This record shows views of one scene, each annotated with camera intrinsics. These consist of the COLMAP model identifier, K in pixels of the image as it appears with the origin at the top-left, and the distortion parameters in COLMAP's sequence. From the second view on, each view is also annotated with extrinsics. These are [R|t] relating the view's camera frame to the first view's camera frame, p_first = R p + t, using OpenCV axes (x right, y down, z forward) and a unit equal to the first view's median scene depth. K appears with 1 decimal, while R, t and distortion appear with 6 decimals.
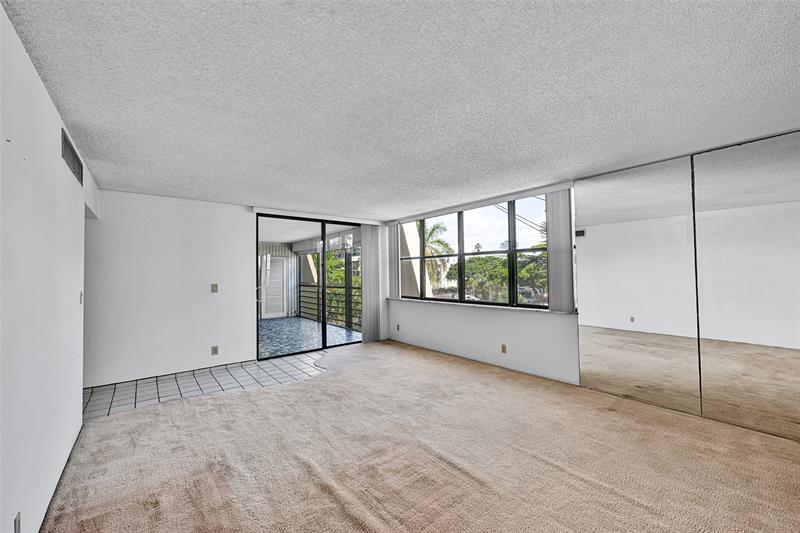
lens RADIAL K [[315.6, 0, 395.9], [0, 315.6, 270.8], [0, 0, 1]] dist [-0.000141, -0.000739]
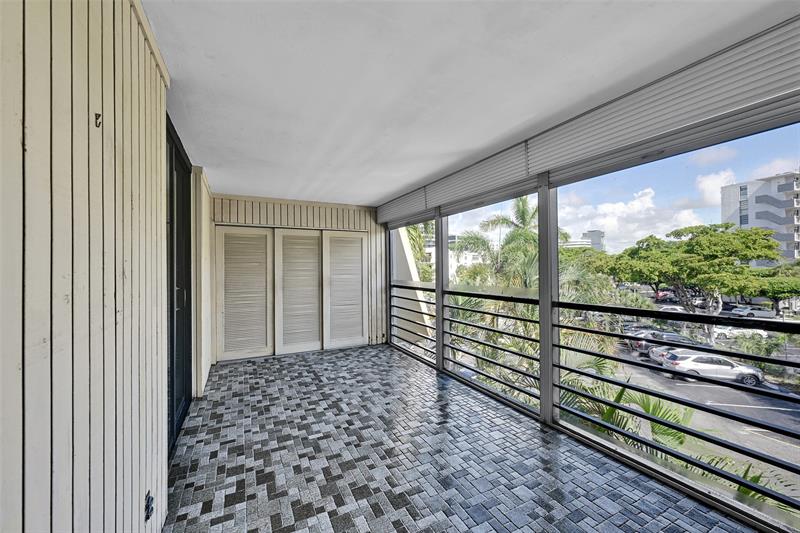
lens RADIAL K [[315.6, 0, 396.7], [0, 315.6, 266.4], [0, 0, 1]] dist [-0.000141, -0.000739]
pose [[0.976992, -0.002264, -0.213265, -0.295928], [0.003084, 0.999989, 0.003514, 0.017181], [0.213254, -0.004091, 0.976988, 0.782950]]
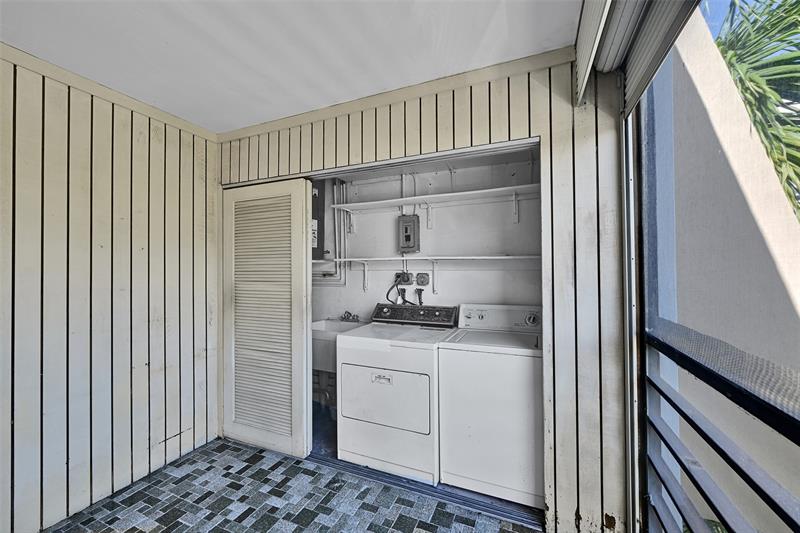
lens RADIAL K [[315.6, 0, 397.8], [0, 315.6, 266.6], [0, 0, 1]] dist [-0.000141, -0.000739]
pose [[0.464088, -0.005935, -0.885769, -0.384374], [0.010066, 0.999948, -0.001426, 0.024550], [0.885732, -0.008254, 0.464124, 1.374822]]
